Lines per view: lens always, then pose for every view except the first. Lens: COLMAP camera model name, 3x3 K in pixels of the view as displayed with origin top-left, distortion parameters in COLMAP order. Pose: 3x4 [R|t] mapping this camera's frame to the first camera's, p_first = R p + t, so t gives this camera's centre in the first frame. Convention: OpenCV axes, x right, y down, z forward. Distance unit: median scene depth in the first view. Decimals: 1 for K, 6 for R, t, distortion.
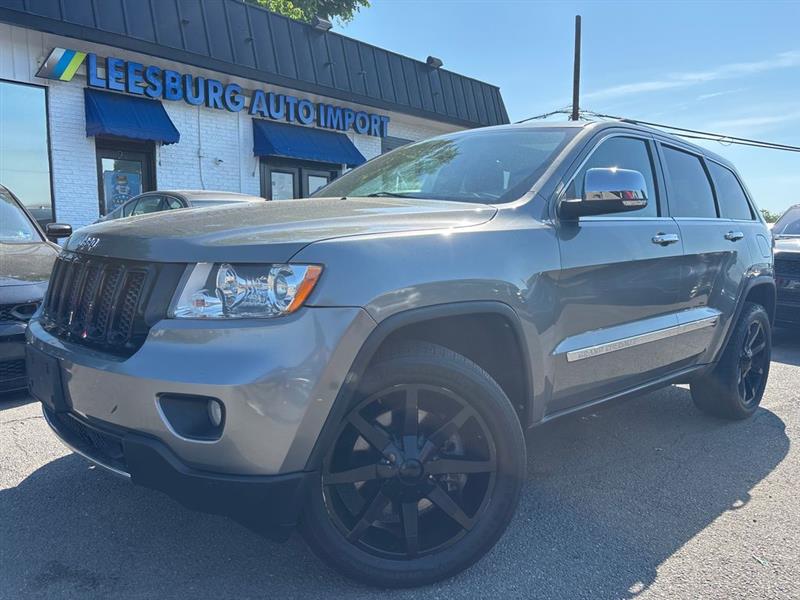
lens RADIAL K [[604.1, 0, 394.0], [0, 604.1, 297.9], [0, 0, 1]] dist [0.034786, -0.047492]
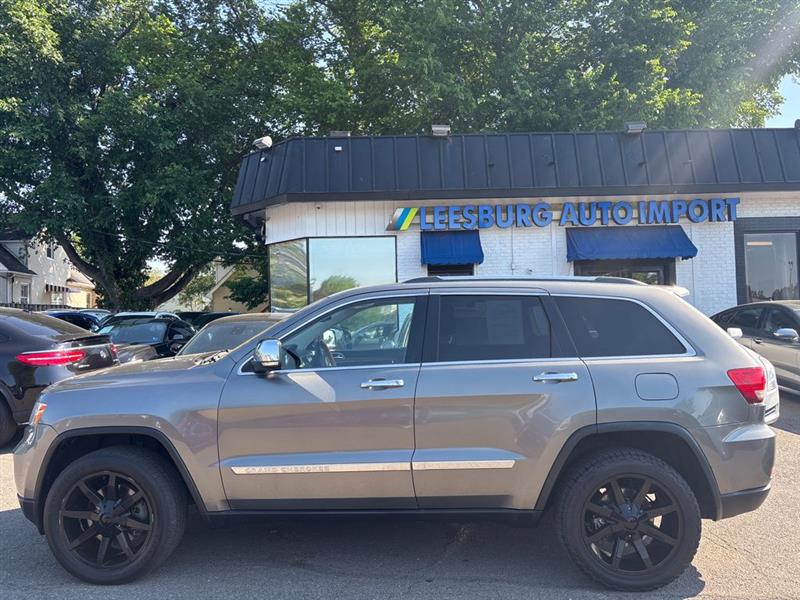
lens RADIAL K [[604.1, 0, 410.9], [0, 604.1, 298.4], [0, 0, 1]] dist [0.034786, -0.047492]
pose [[0.702874, -0.056048, -0.709103, 0.347511], [-0.037429, 0.992596, -0.115555, -0.034520], [0.710329, 0.107762, 0.695572, 0.055000]]
